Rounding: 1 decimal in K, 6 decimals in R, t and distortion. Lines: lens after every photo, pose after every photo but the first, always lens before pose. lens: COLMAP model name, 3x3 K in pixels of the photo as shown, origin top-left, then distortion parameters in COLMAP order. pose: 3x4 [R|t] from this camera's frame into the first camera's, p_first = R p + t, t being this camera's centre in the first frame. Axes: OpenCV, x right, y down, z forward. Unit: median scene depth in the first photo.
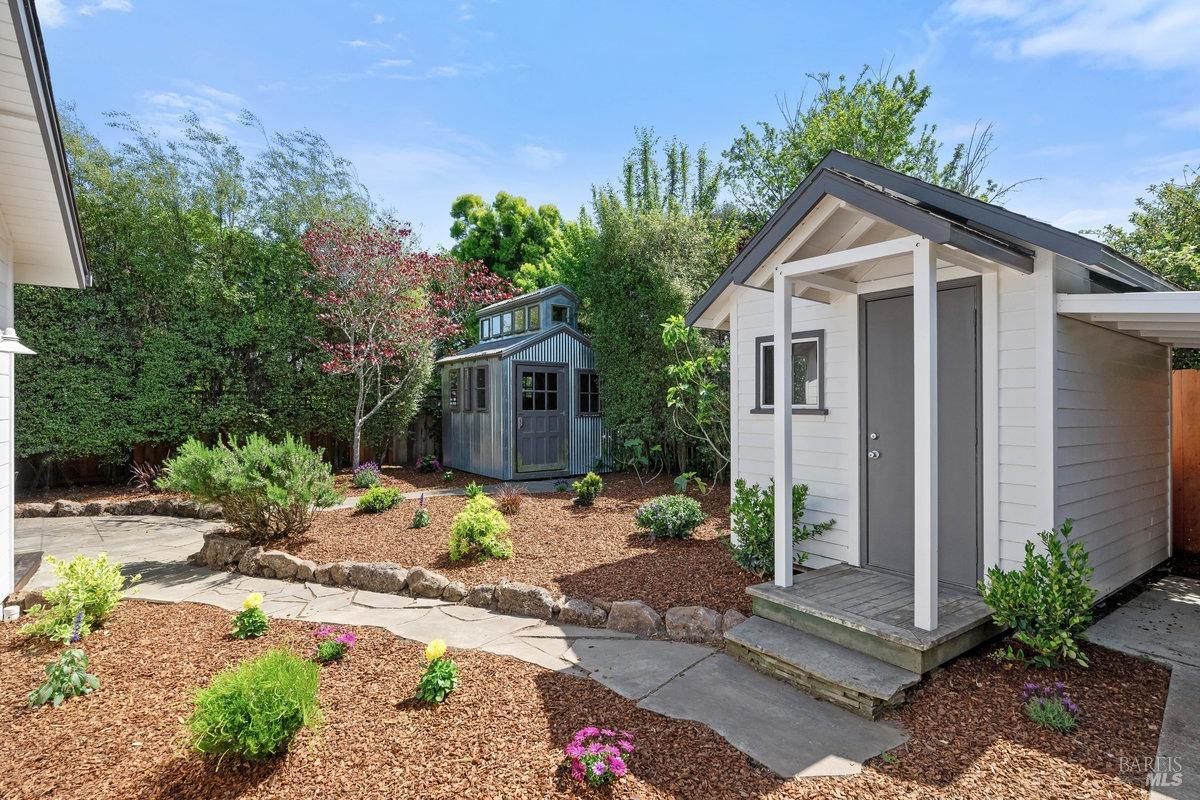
lens RADIAL K [[579.2, 0, 600.3], [0, 579.2, 406.4], [0, 0, 1]] dist [-0.001436, -0.000130]
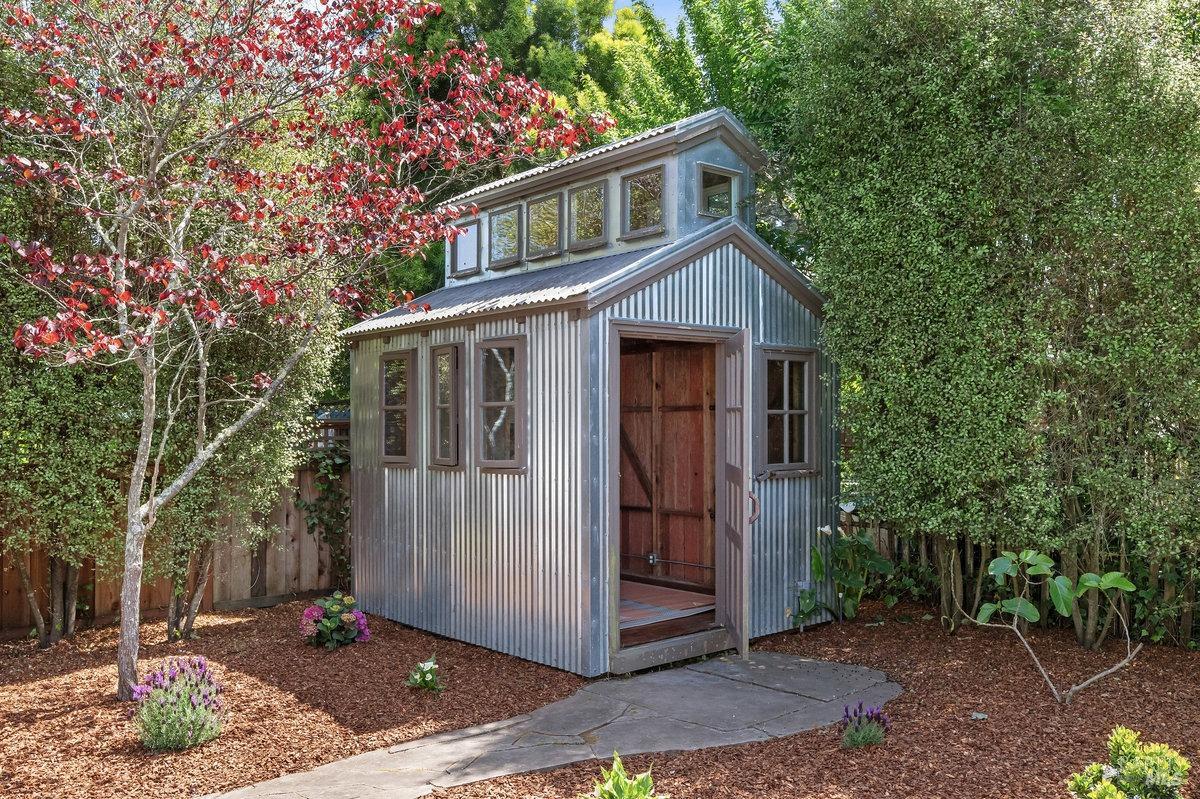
lens RADIAL K [[979.6, 0, 600.7], [0, 979.6, 398.2], [0, 0, 1]] dist [-0.010994, -0.002125]
pose [[0.994755, -0.012648, 0.101499, -0.201592], [0.015734, 0.999436, -0.029664, -0.015918], [-0.101067, 0.031106, 0.994393, 0.404551]]
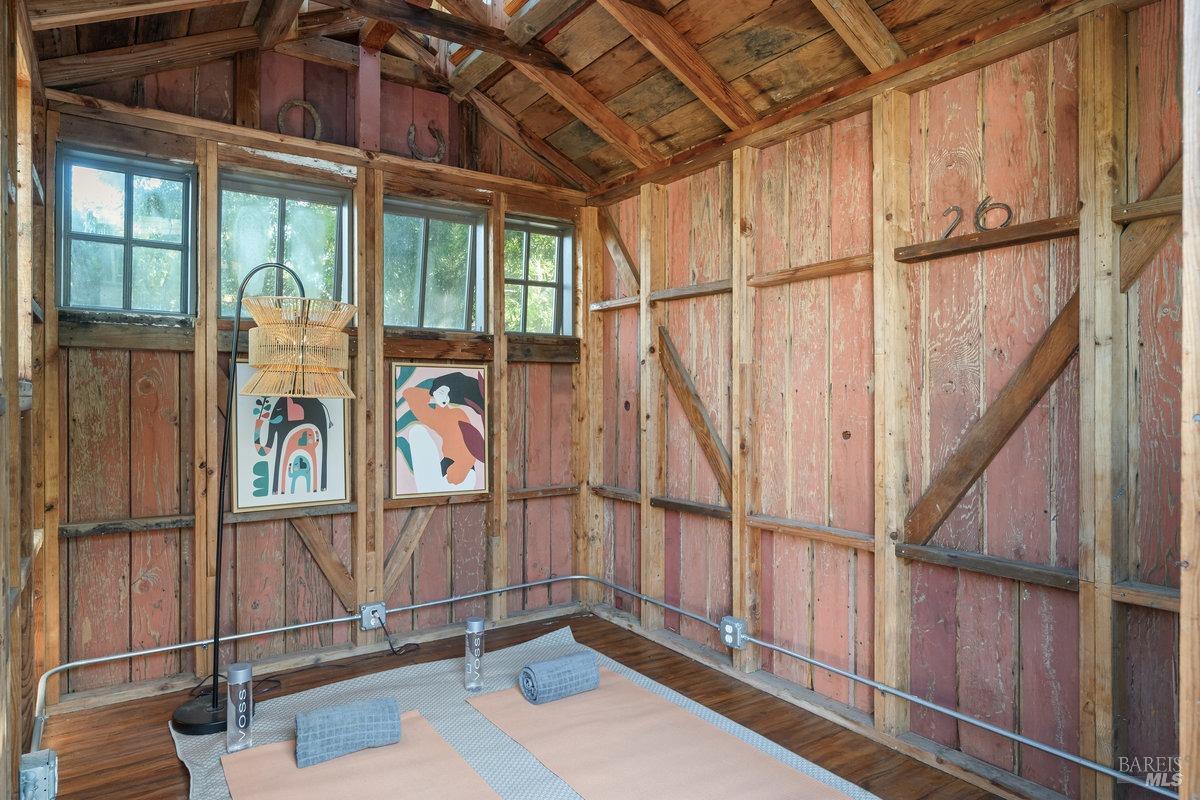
lens RADIAL K [[723.2, 0, 600.5], [0, 723.2, 395.1], [0, 0, 1]] dist [0.000442, 0.000004]
pose [[0.999860, -0.012699, -0.010894, -0.140485], [0.012687, 0.999919, -0.001218, 0.003412], [0.010909, 0.001080, 0.999940, 0.820139]]
